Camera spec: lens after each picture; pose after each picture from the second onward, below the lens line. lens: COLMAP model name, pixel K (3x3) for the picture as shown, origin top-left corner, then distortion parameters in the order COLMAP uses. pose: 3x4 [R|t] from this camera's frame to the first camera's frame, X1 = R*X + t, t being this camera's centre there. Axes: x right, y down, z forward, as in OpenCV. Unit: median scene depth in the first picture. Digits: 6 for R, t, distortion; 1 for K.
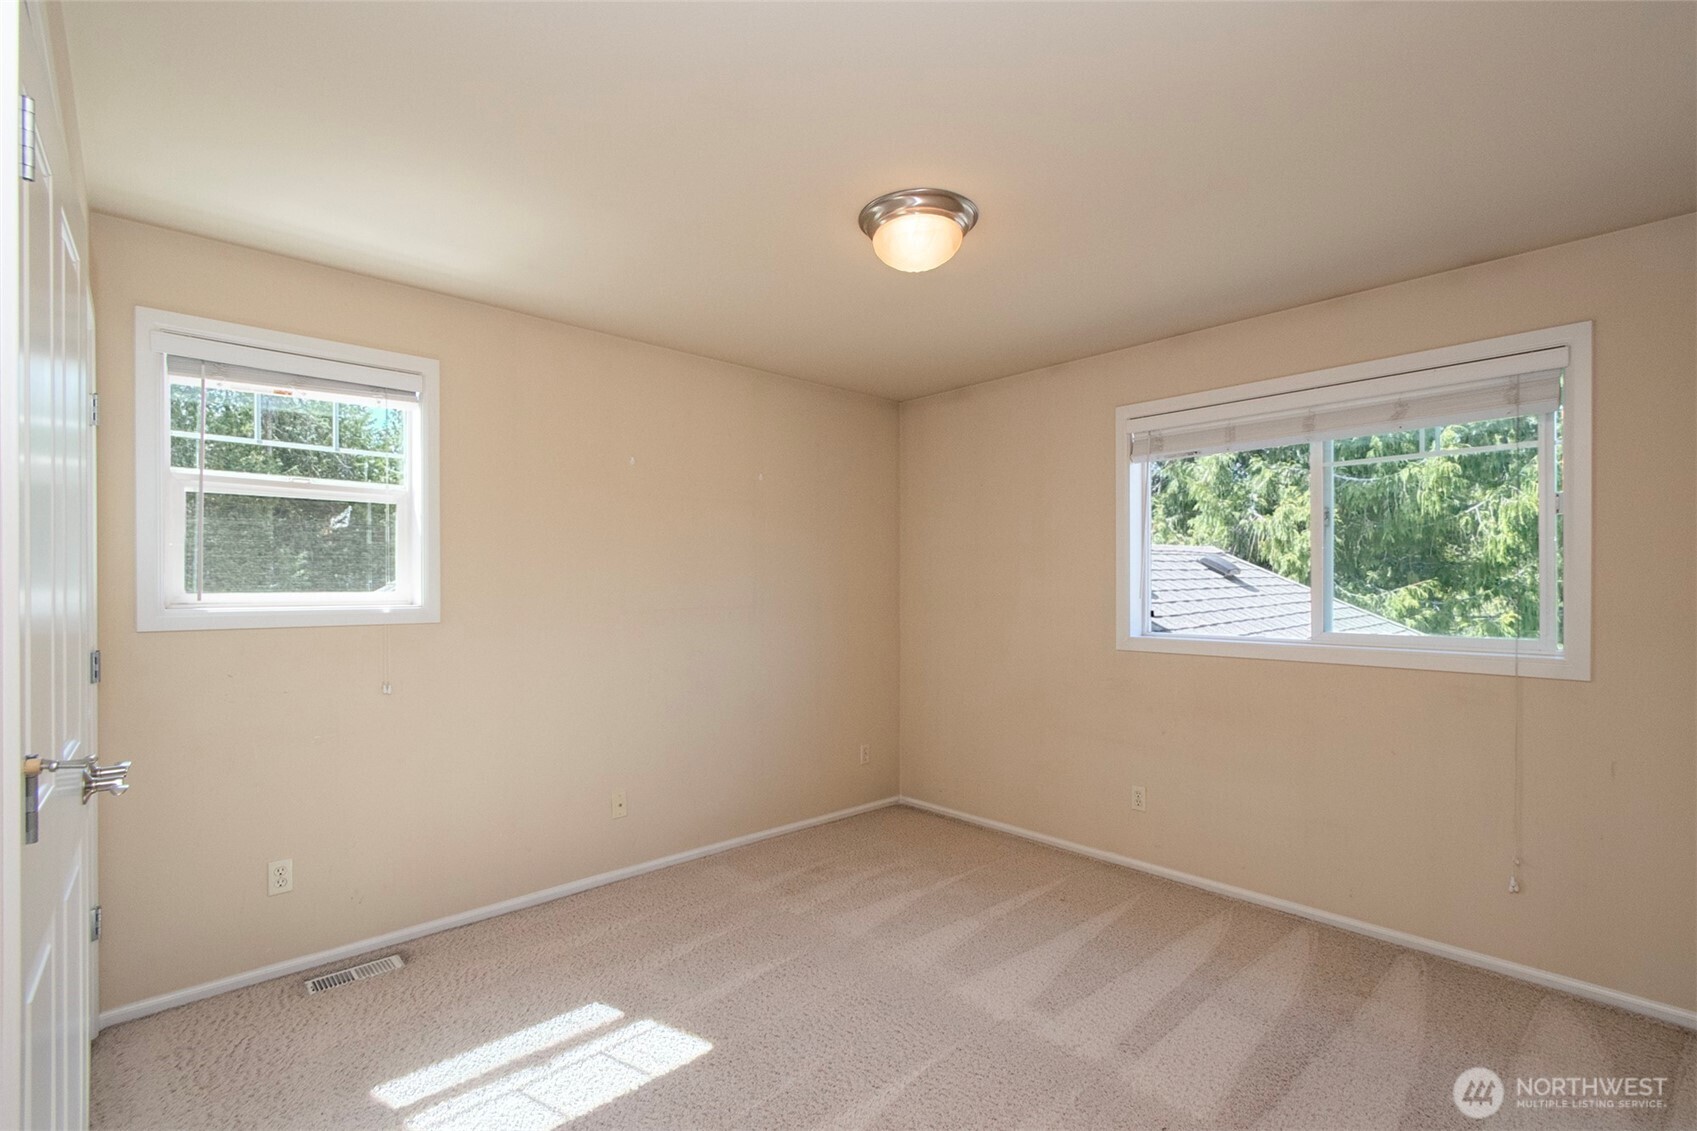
lens RADIAL K [[755.9, 0, 849.3], [0, 755.9, 577.3], [0, 0, 1]] dist [-0.000170, -0.001789]
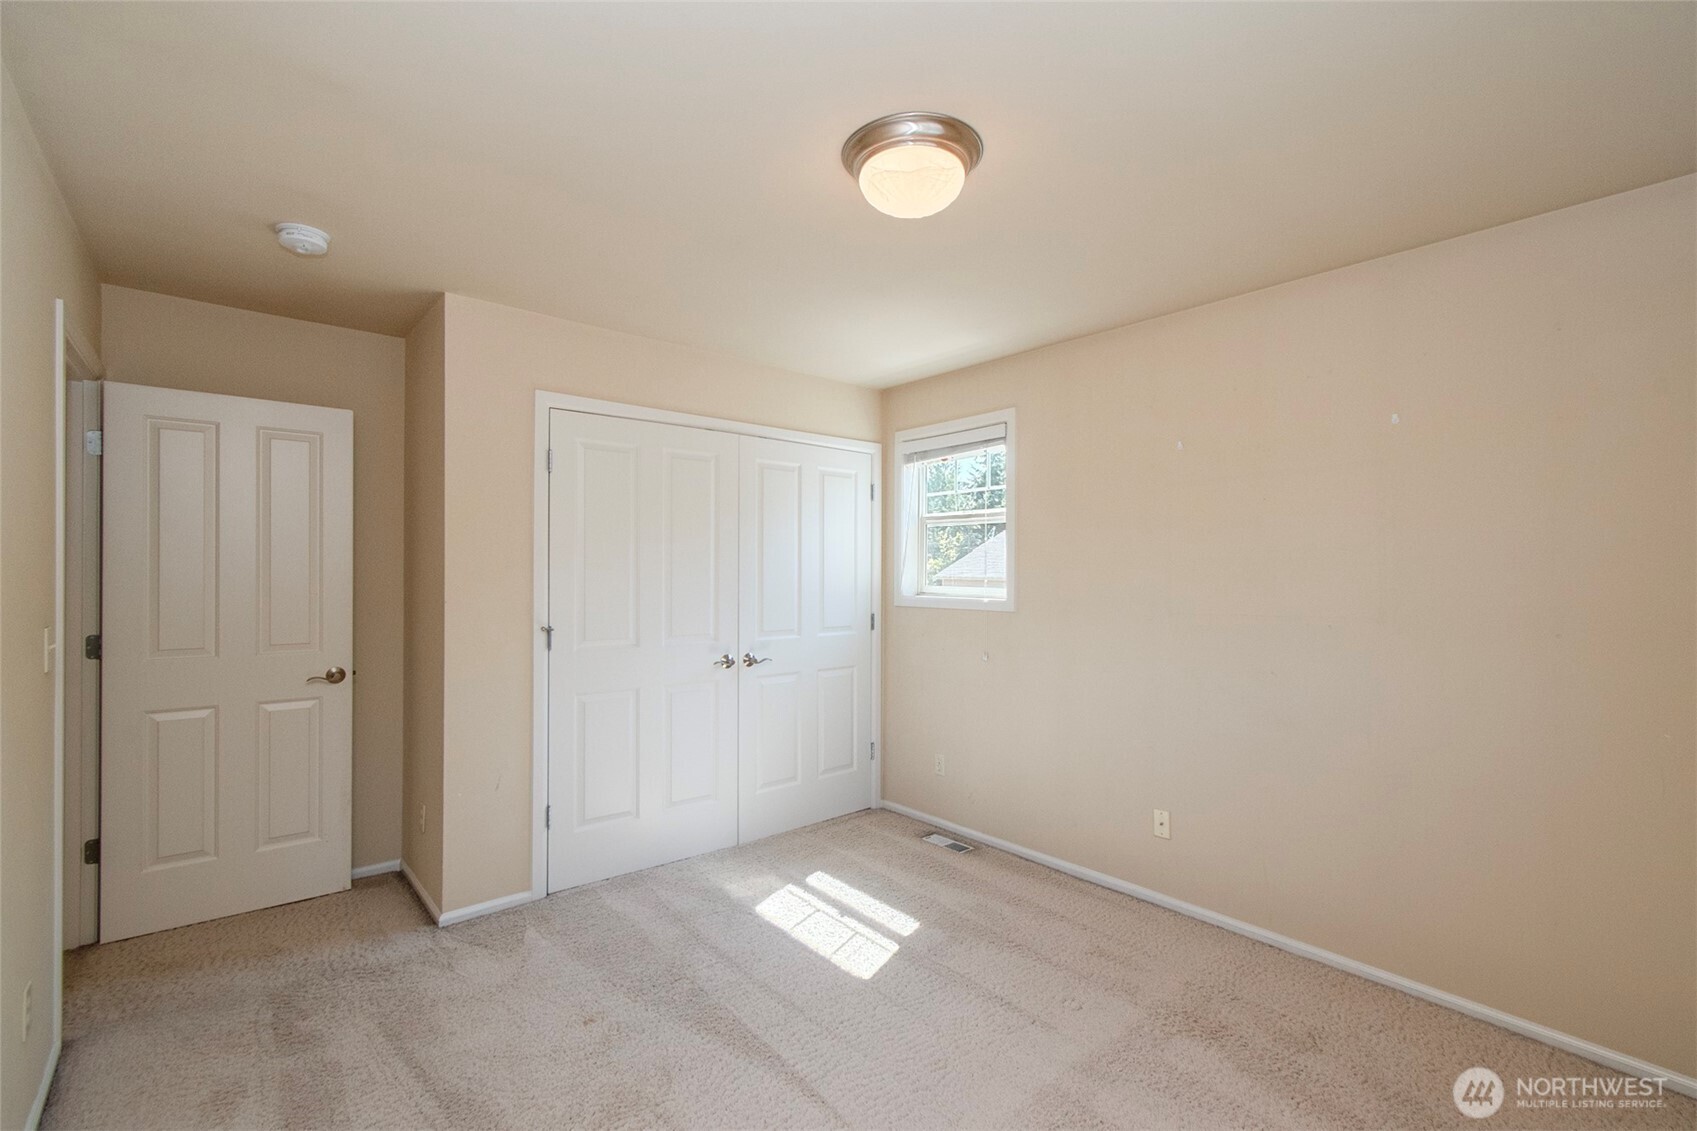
lens RADIAL K [[755.9, 0, 841.3], [0, 755.9, 568.5], [0, 0, 1]] dist [-0.000170, -0.001789]
pose [[-0.069509, -0.007602, -0.997552, 0.955850], [0.006899, 0.999943, -0.008101, -0.007273], [0.997558, -0.007445, -0.069452, 1.006384]]
